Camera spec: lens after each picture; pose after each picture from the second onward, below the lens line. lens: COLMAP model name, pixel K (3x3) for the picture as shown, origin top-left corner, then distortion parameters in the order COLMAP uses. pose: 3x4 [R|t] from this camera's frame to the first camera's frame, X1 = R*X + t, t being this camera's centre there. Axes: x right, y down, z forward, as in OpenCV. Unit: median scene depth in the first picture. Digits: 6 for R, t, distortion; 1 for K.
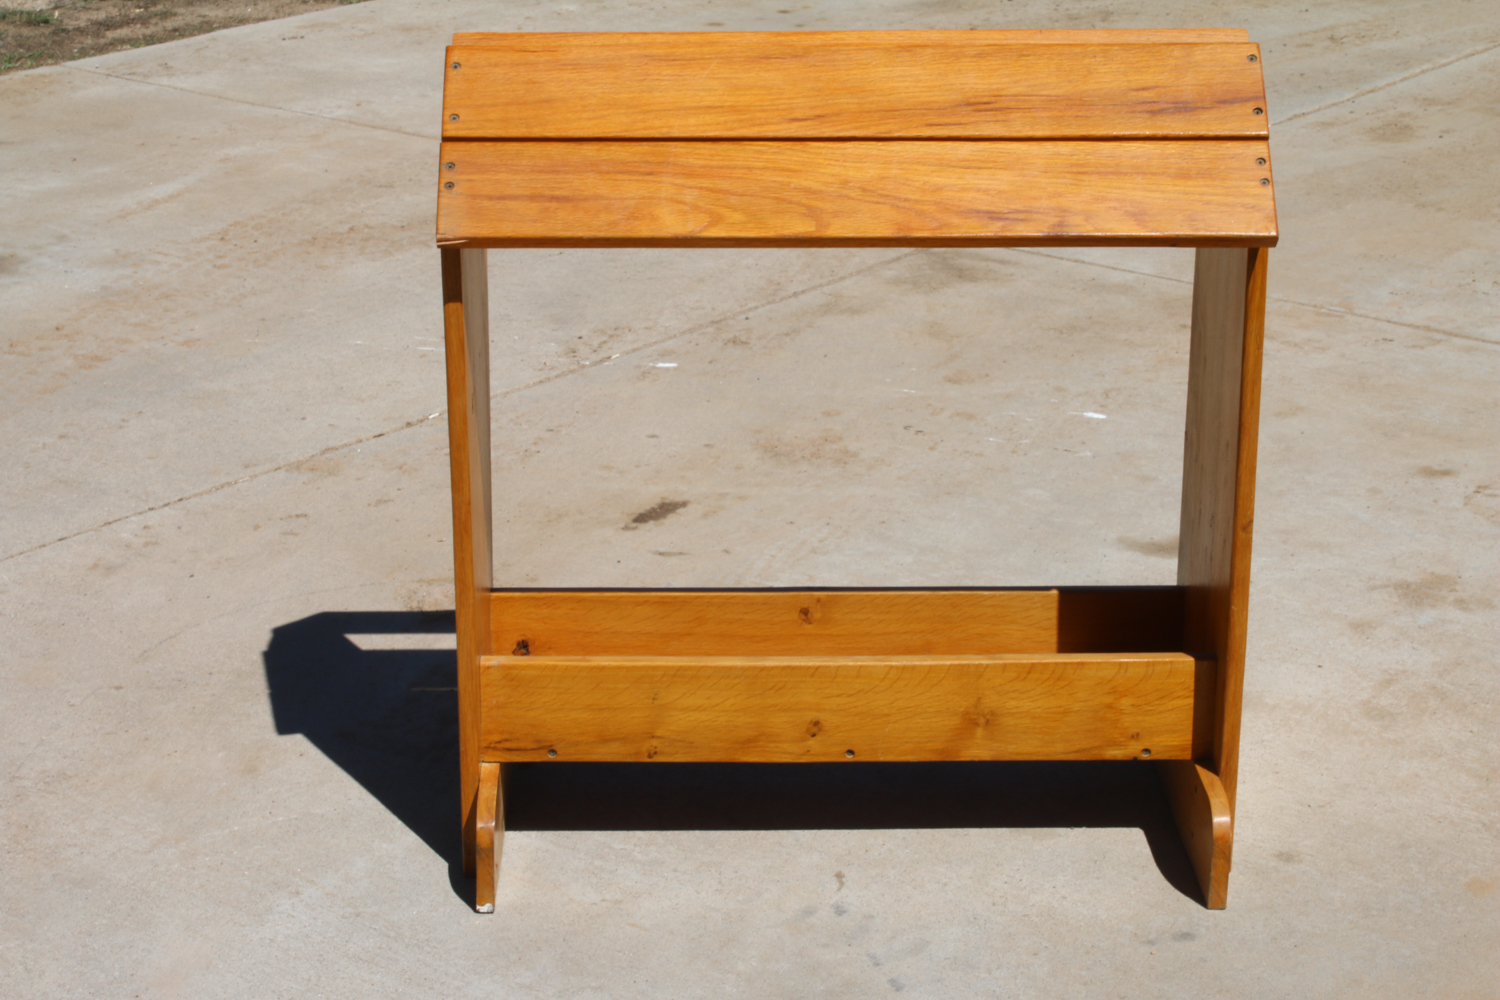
lens RADIAL K [[2686.0, 0, 750.0], [0, 2686.0, 500.0], [0, 0, 1]] dist [0.002404, 0.143121]
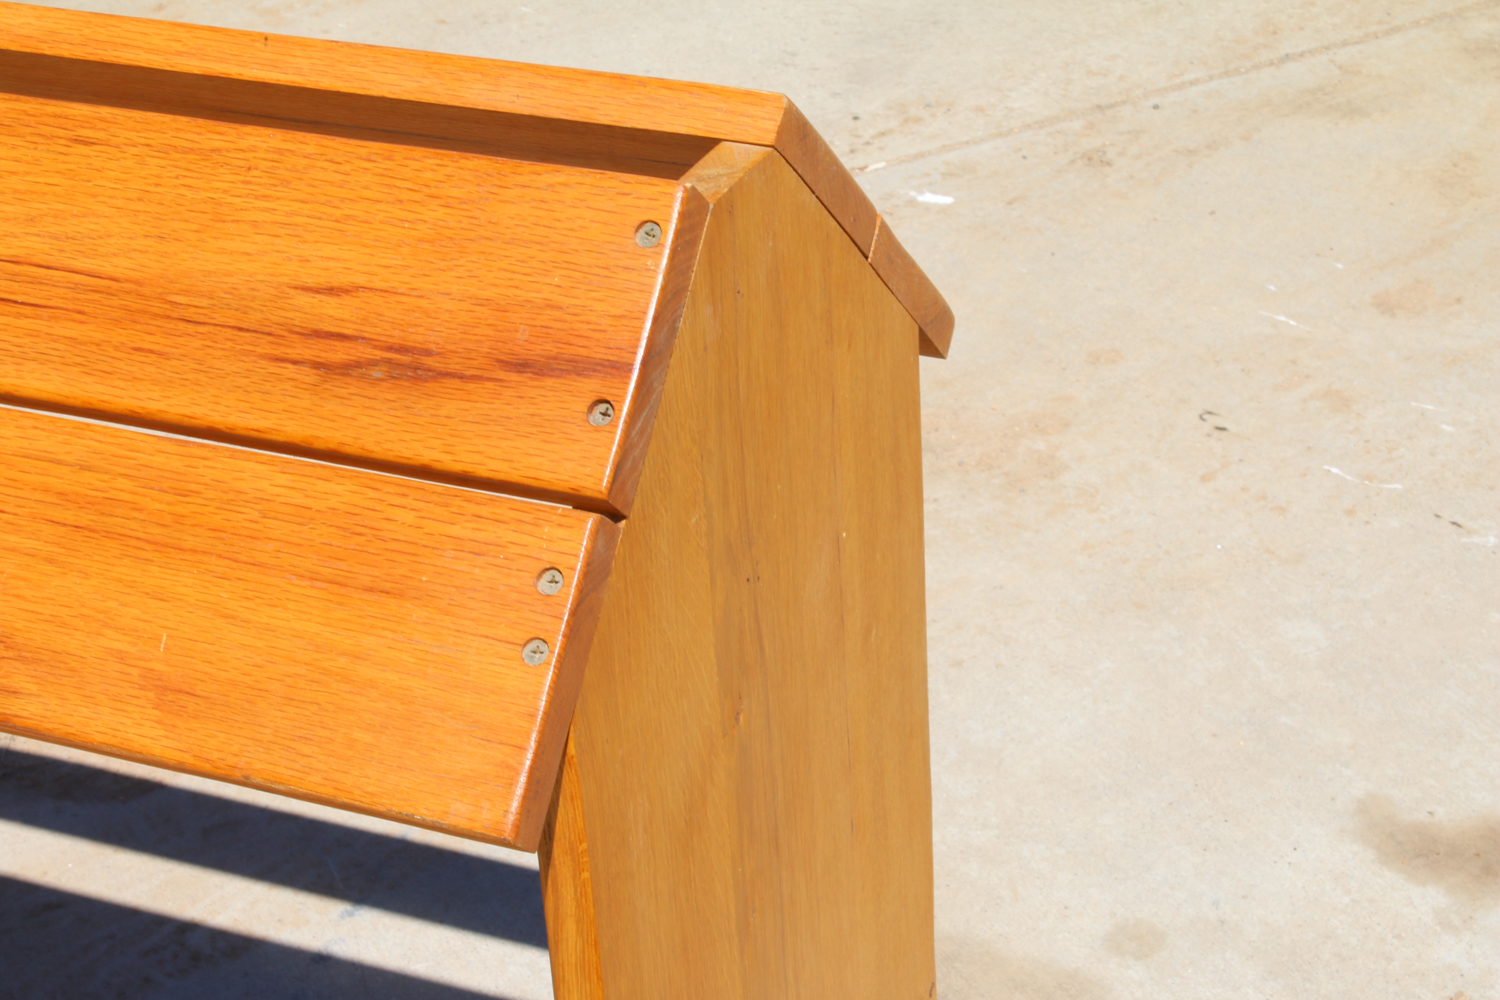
lens RADIAL K [[3042.1, 0, 750.0], [0, 3042.1, 500.0], [0, 0, 1]] dist [0.041693, 0.137191]
pose [[0.911504, 0.163935, -0.377208, 0.206616], [-0.090965, 0.974772, 0.203823, -0.125675], [0.401106, -0.151473, 0.903421, 0.394792]]
